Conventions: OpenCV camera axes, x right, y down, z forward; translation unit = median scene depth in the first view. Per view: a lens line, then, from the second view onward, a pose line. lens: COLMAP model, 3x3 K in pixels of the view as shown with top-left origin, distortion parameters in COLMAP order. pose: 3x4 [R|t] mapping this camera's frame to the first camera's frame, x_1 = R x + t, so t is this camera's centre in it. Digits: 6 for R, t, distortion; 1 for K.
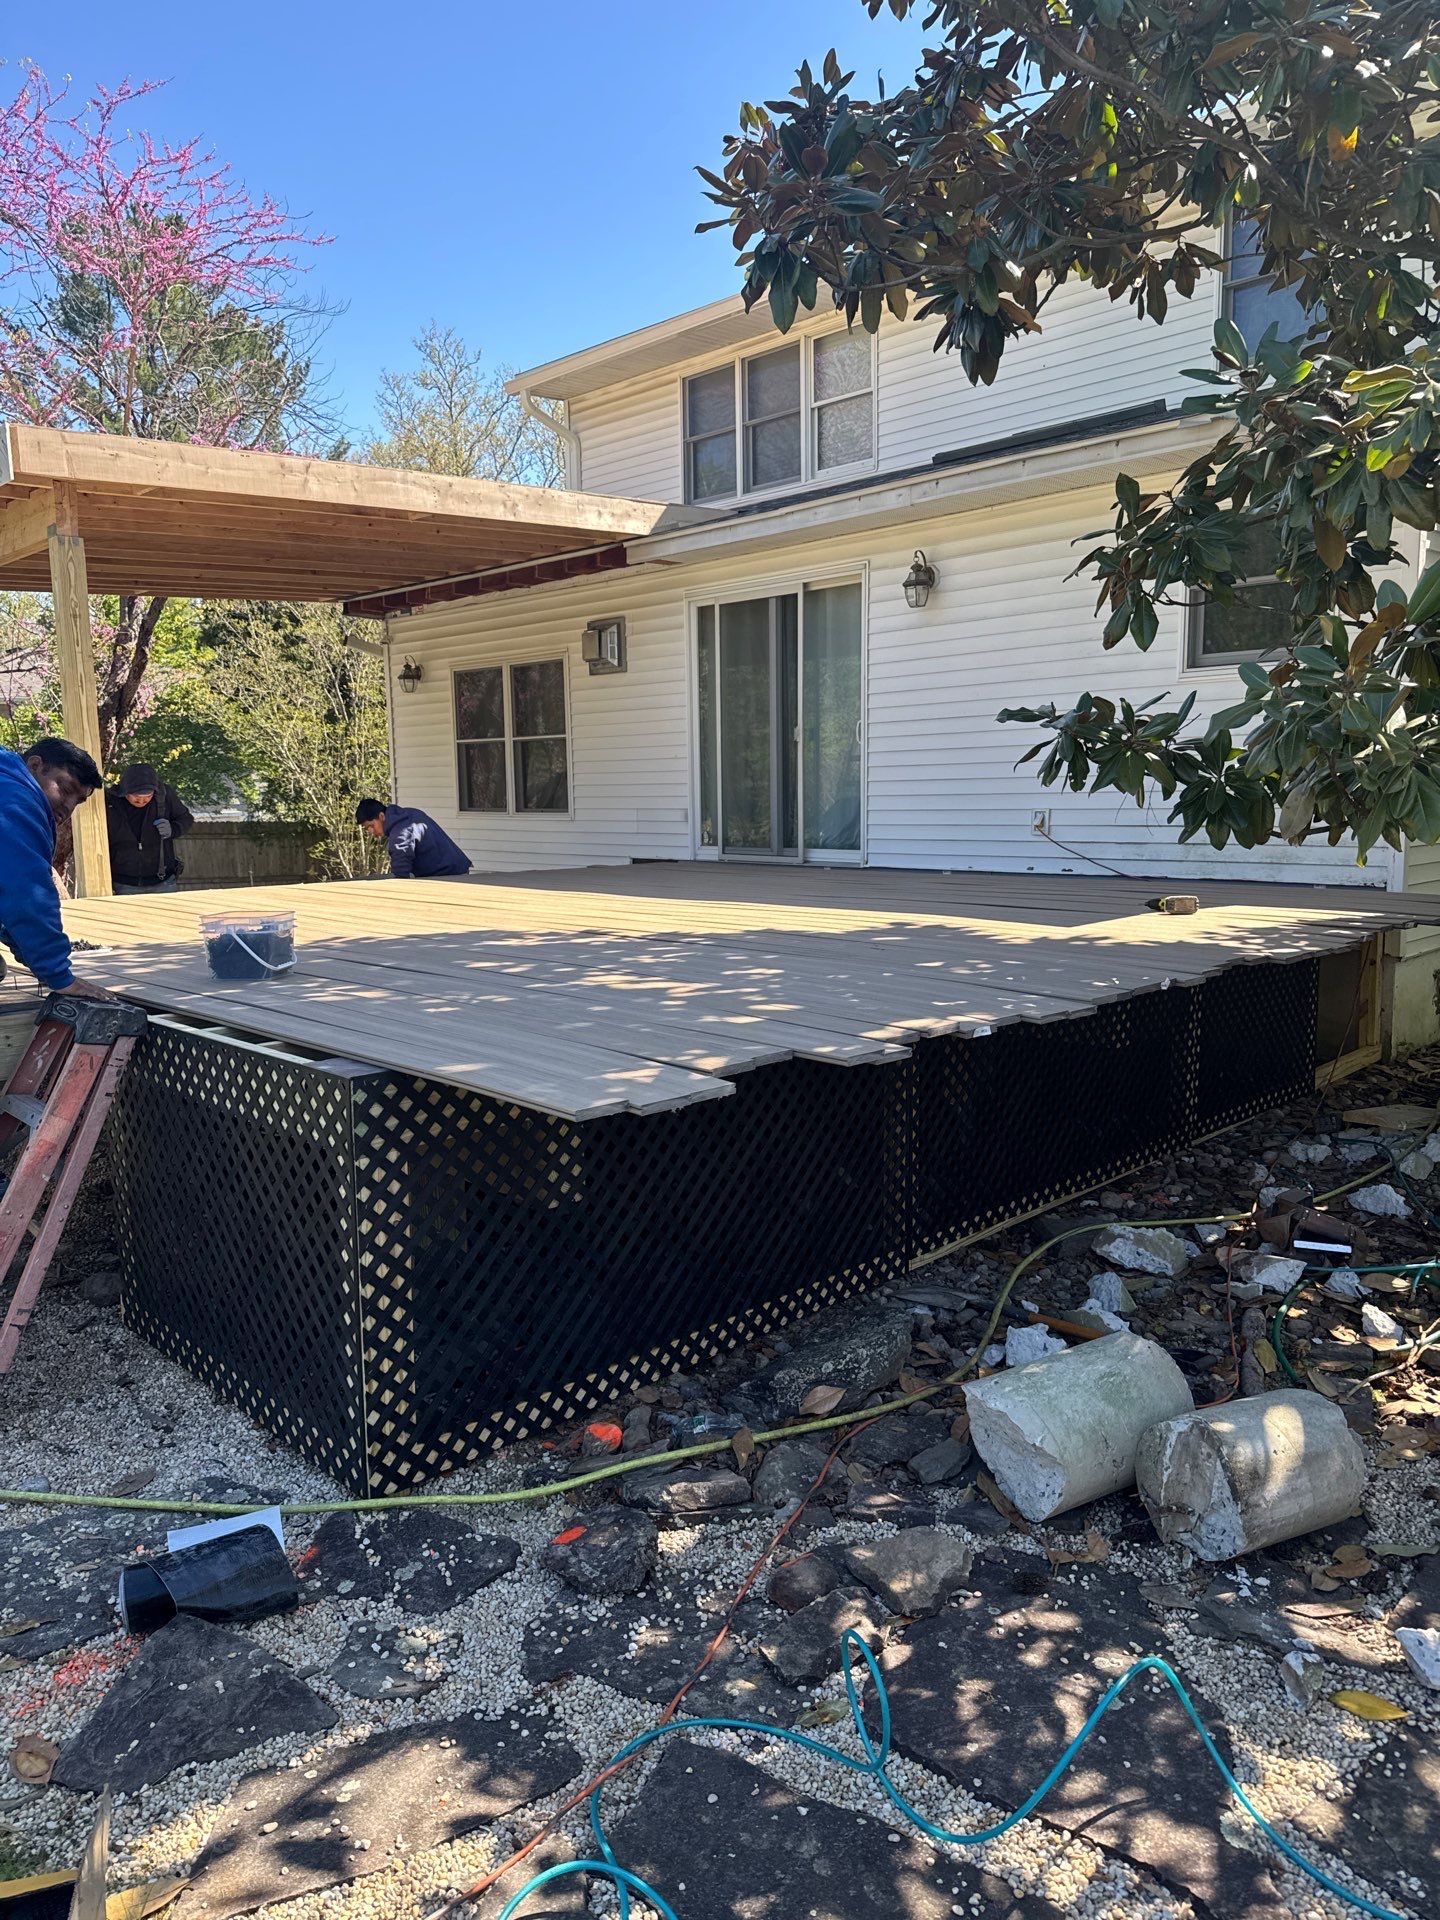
lens RADIAL K [[1363.6, 0, 728.3], [0, 1363.6, 970.7], [0, 0, 1]] dist [0.011788, -0.026780]
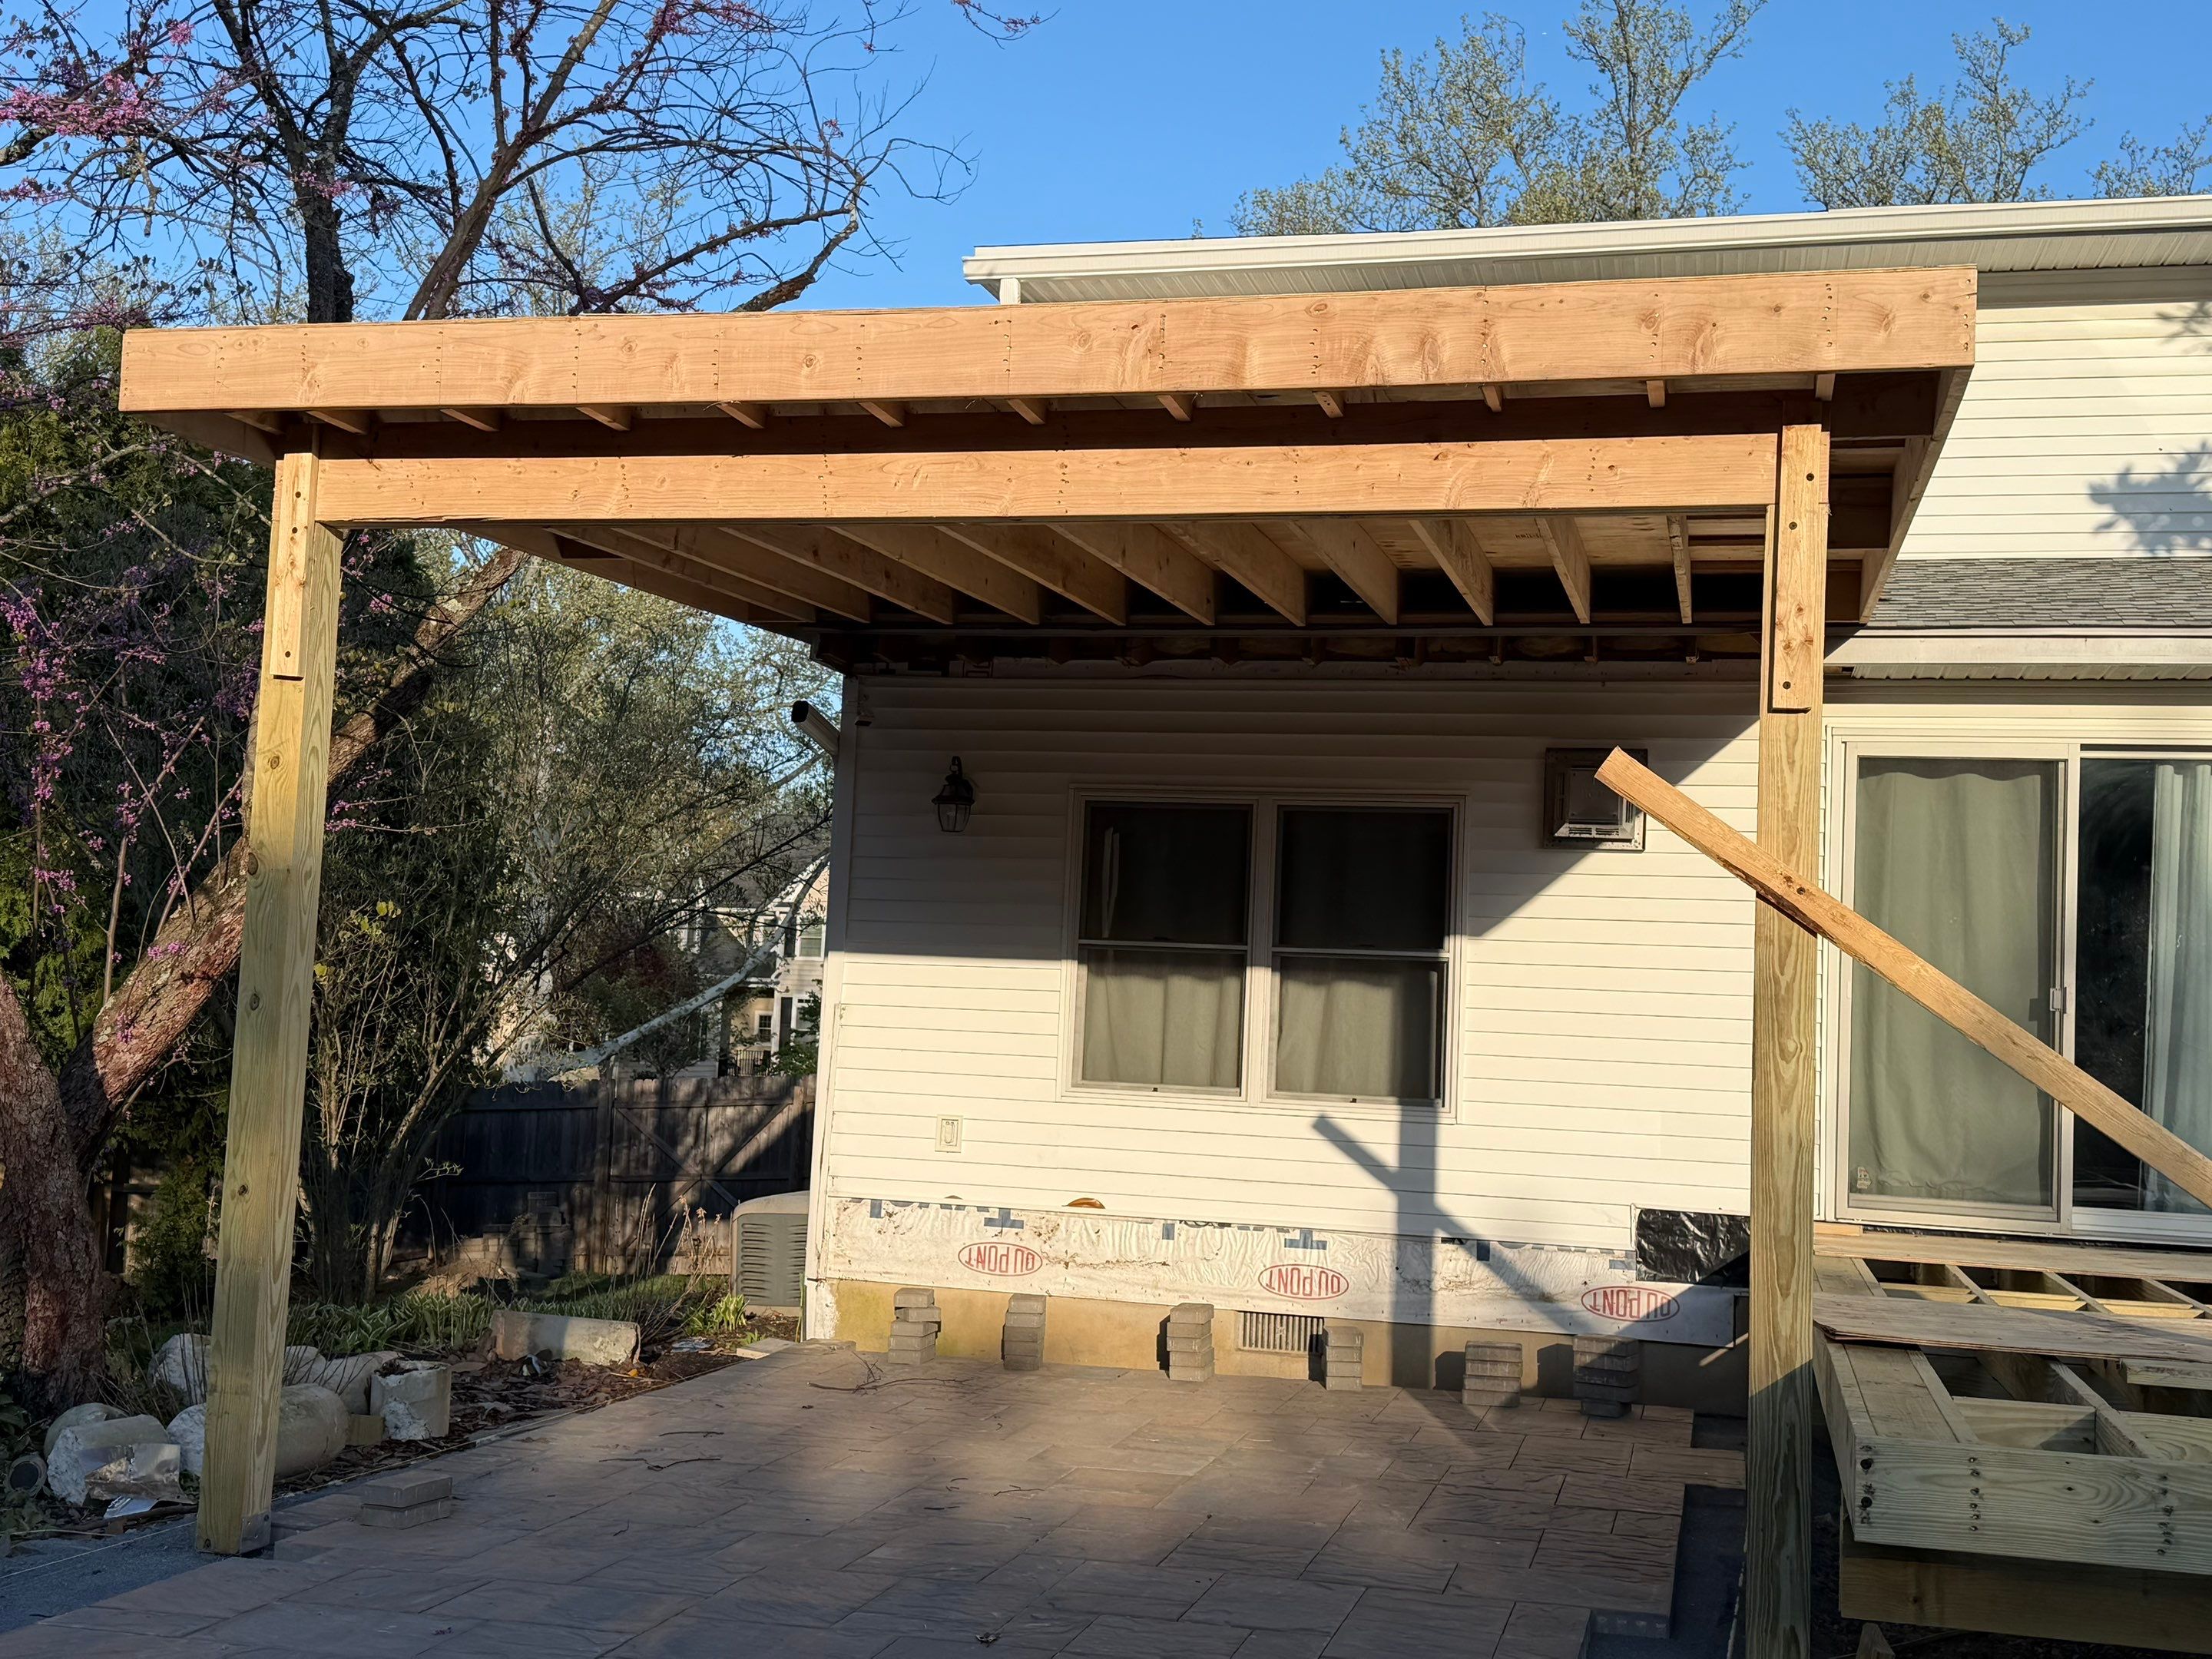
lens RADIAL K [[2378.9, 0, 1100.8], [0, 2378.9, 841.8], [0, 0, 1]] dist [0.194168, -0.447188]
pose [[0.858320, 0.101309, 0.503015, -0.680774], [0.007683, 0.977668, -0.210014, -0.028373], [-0.513058, 0.184124, 0.838373, 0.313156]]
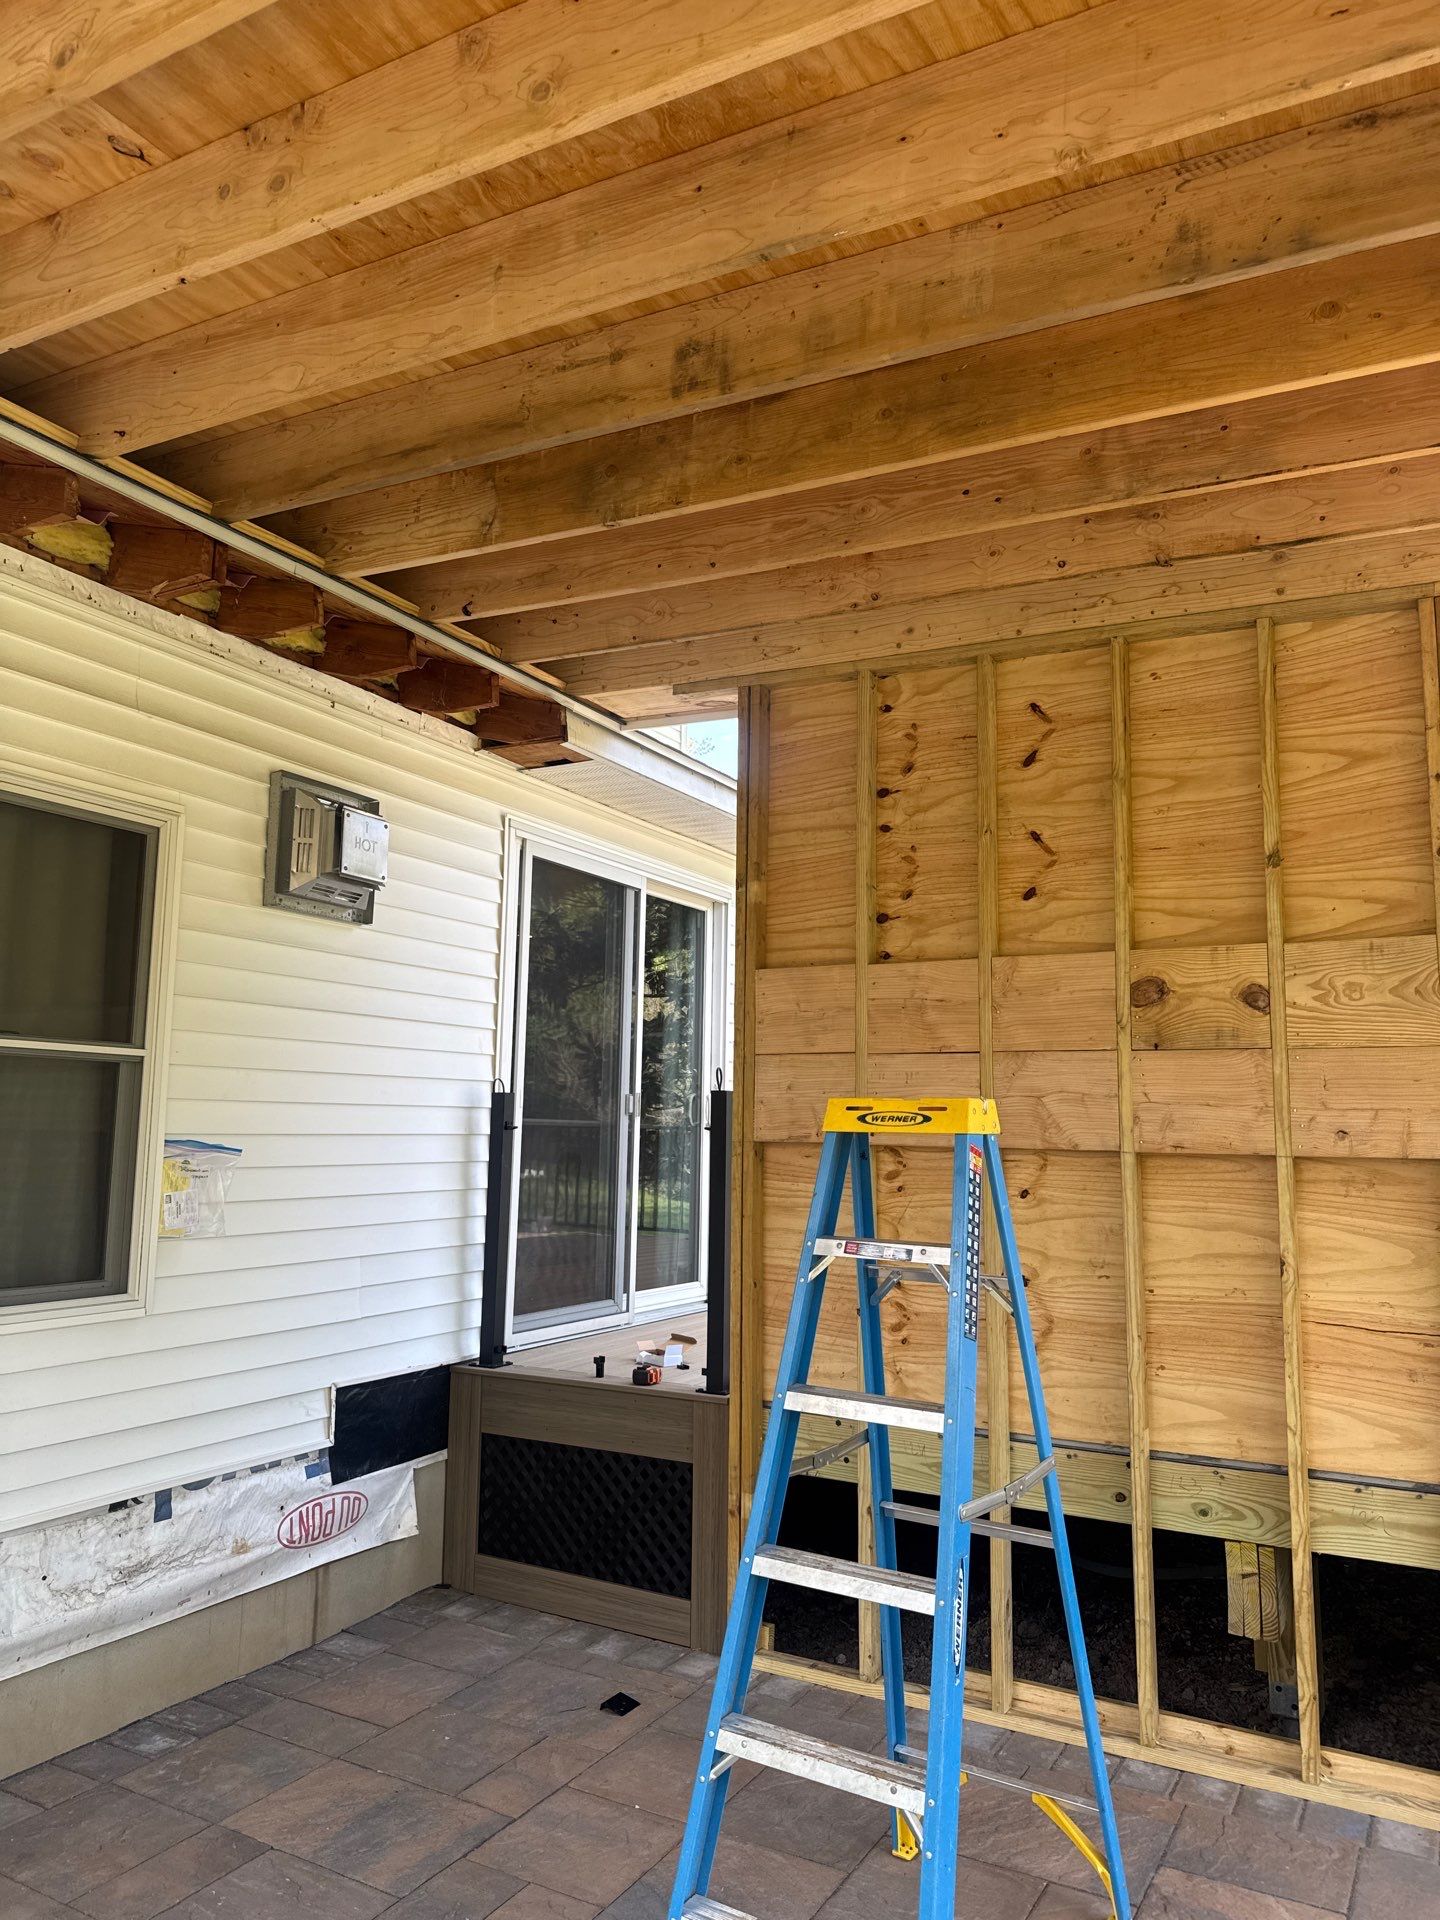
lens RADIAL K [[1335.0, 0, 712.8], [0, 1335.0, 958.1], [0, 0, 1]] dist [0.114941, -0.207763]
pose [[-0.262189, 0.143462, 0.954293, -0.467588], [0.127227, 0.985395, -0.113182, -0.140989], [-0.956593, 0.091737, -0.276612, 0.956386]]
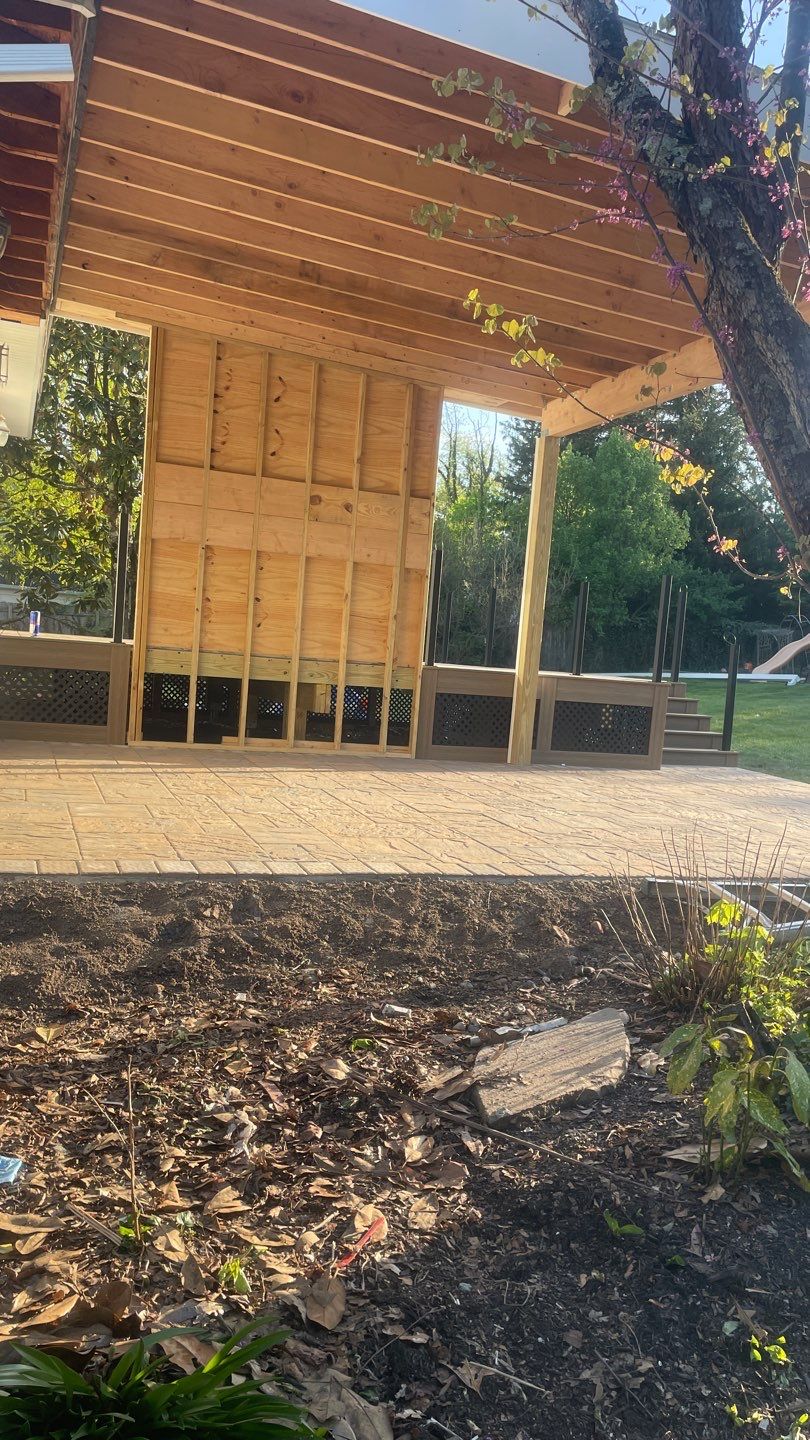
lens RADIAL K [[1056.4, 0, 405.0], [0, 1056.4, 720.0], [0, 0, 1]] dist [0.065594, -0.094548]
pose [[-0.914878, -0.071456, 0.397357, -0.534544], [0.001546, 0.983586, 0.180434, -0.139160], [-0.403728, 0.165690, -0.899750, 1.407176]]
